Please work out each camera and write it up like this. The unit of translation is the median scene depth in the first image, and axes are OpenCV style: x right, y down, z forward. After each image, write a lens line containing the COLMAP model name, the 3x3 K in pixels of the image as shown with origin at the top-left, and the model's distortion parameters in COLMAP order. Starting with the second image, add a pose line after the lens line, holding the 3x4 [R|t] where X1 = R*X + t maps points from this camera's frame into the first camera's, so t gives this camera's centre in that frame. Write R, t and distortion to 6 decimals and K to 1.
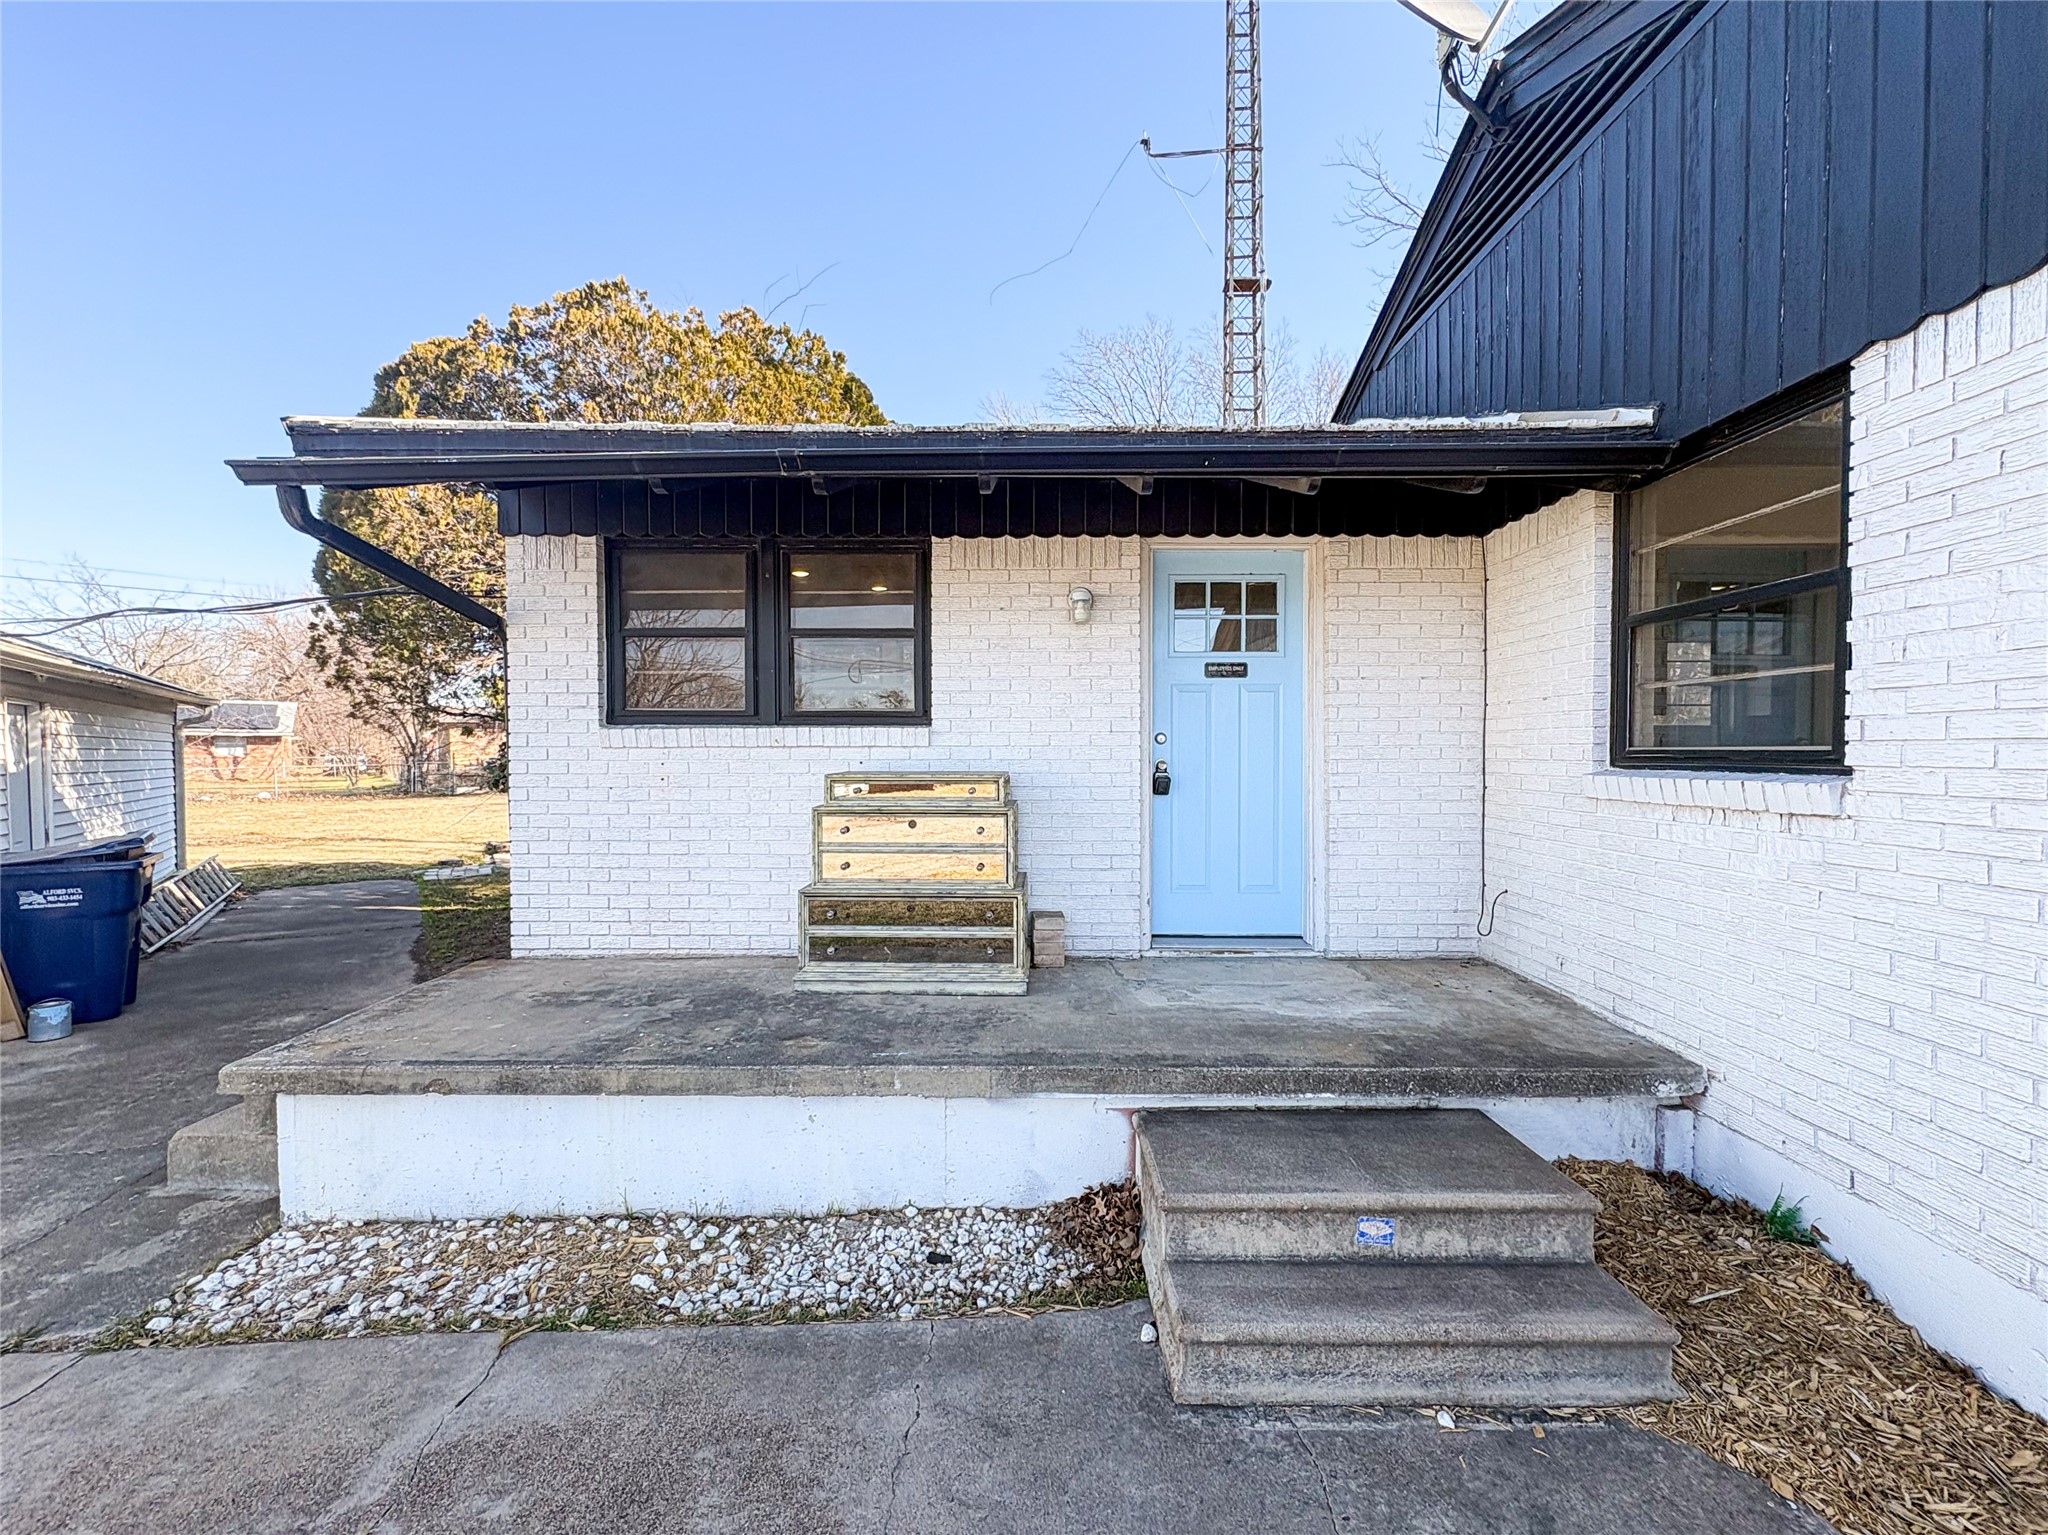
lens RADIAL K [[815.7, 0, 1020.9], [0, 815.7, 767.0], [0, 0, 1]] dist [0.002395, -0.000312]
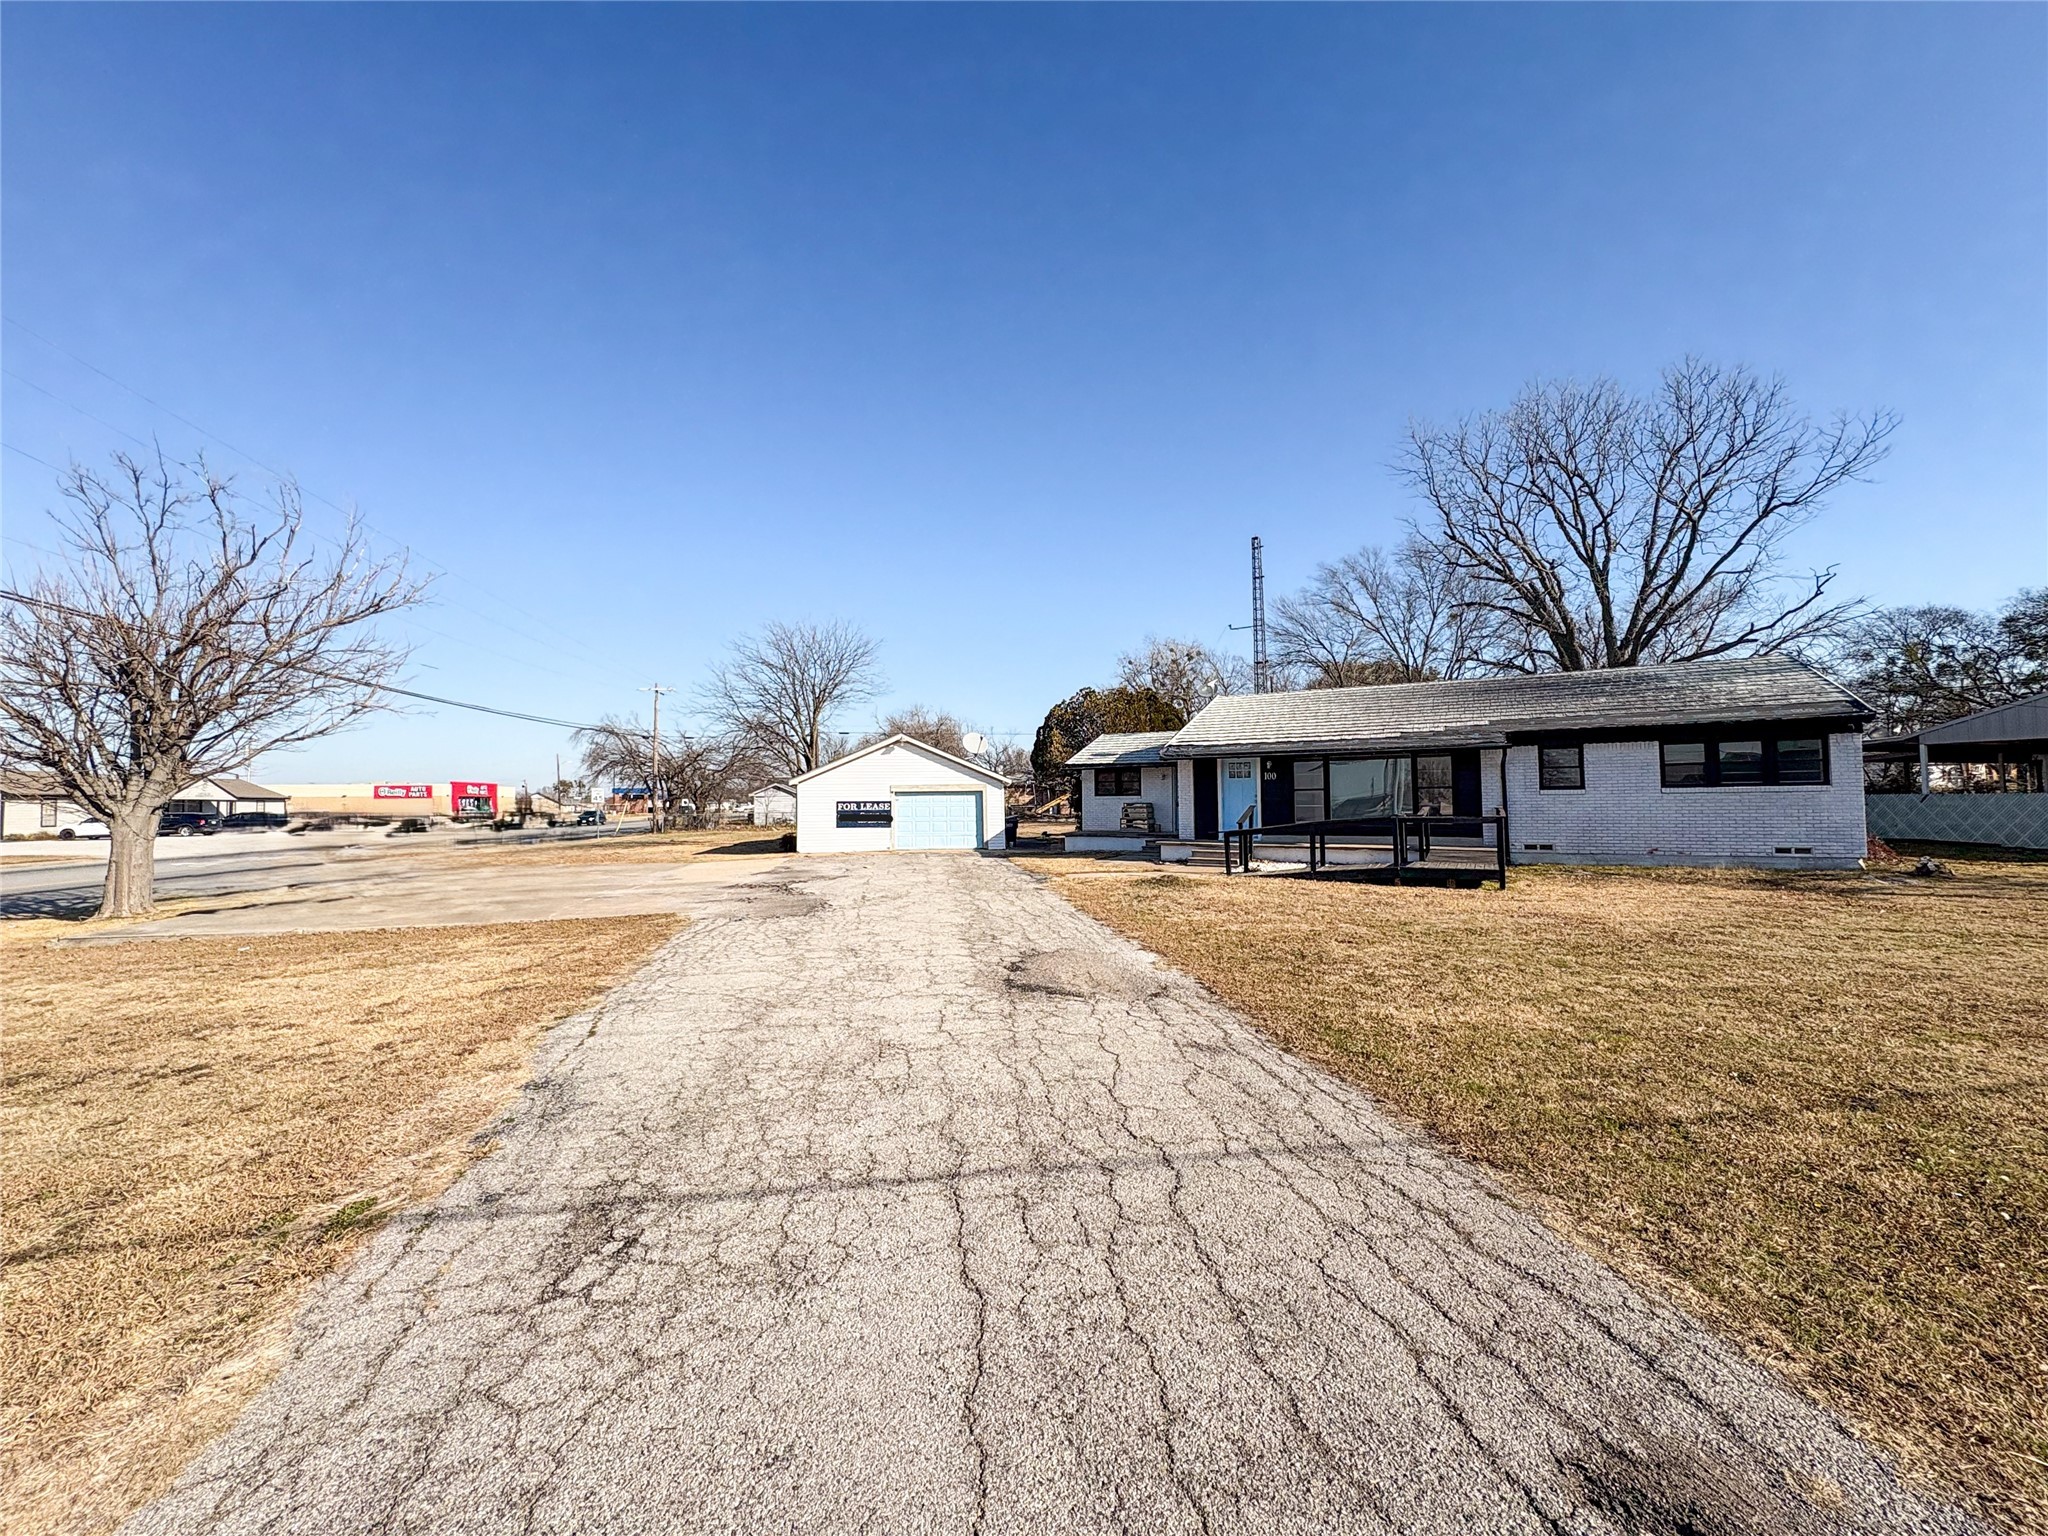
lens RADIAL K [[815.7, 0, 1020.4], [0, 815.7, 779.3], [0, 0, 1]] dist [0.002395, -0.000312]
pose [[0.870894, -0.018587, -0.491120, 2.281743], [-0.003838, 0.998997, -0.044614, 0.114765], [0.491456, 0.040739, 0.869949, -5.219140]]
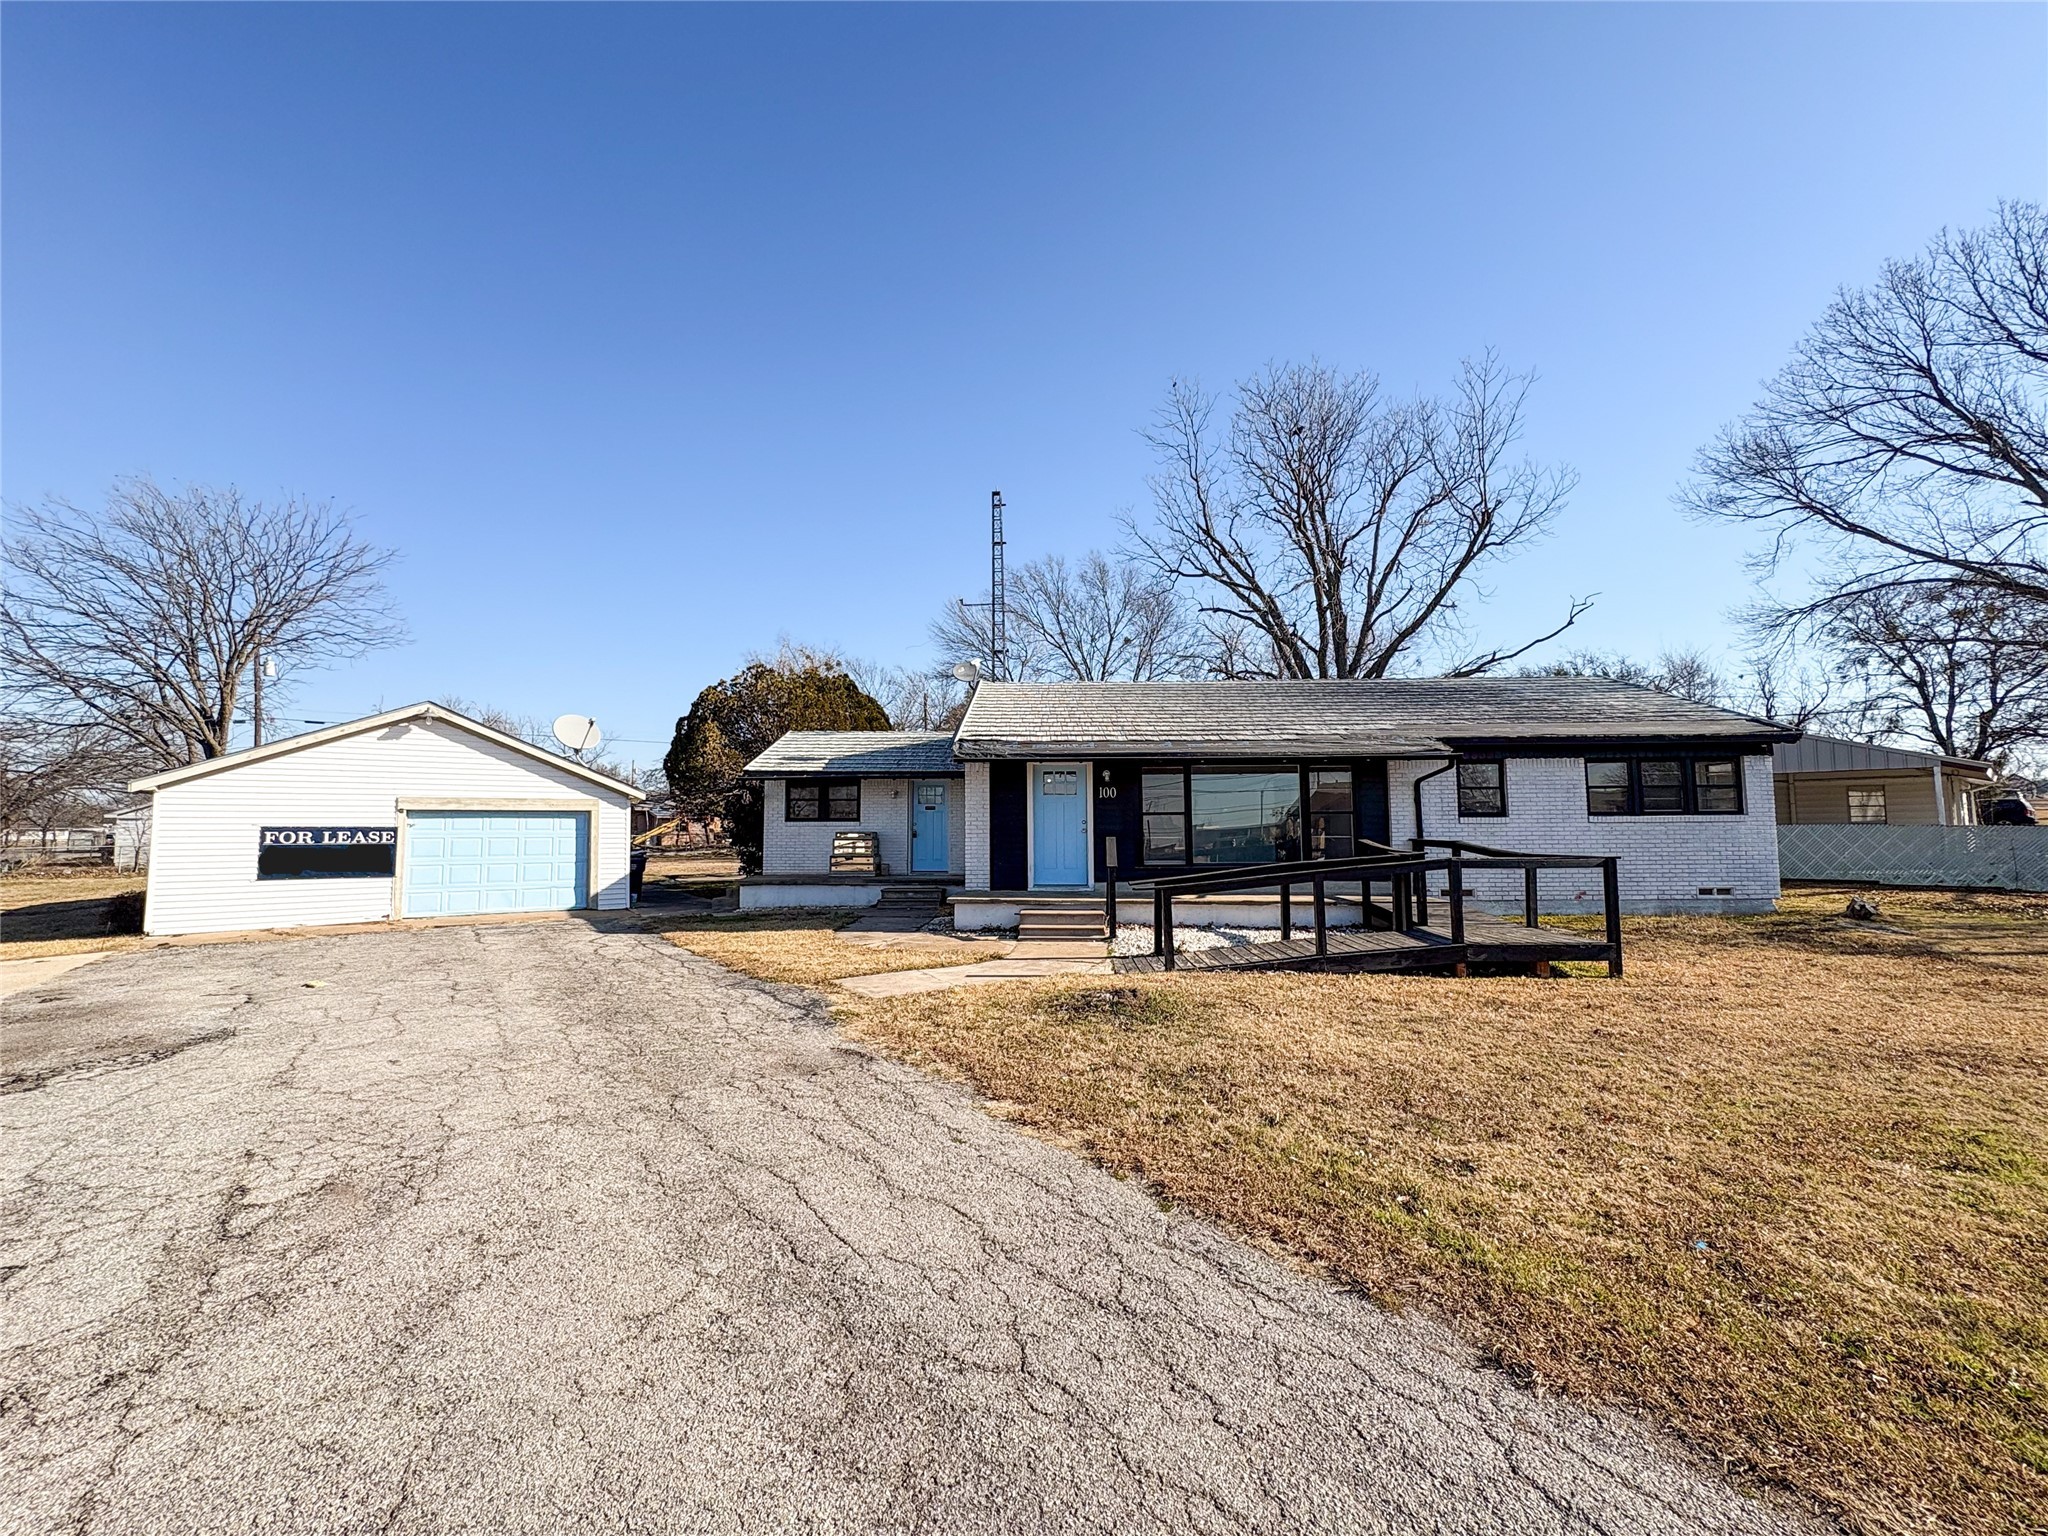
lens RADIAL K [[815.7, 0, 1023.6], [0, 815.7, 771.3], [0, 0, 1]] dist [0.002395, -0.000312]
pose [[0.999783, -0.002512, -0.020691, 0.870080], [0.000620, 0.995857, -0.090933, 0.081483], [0.020834, 0.090901, 0.995642, -3.416716]]
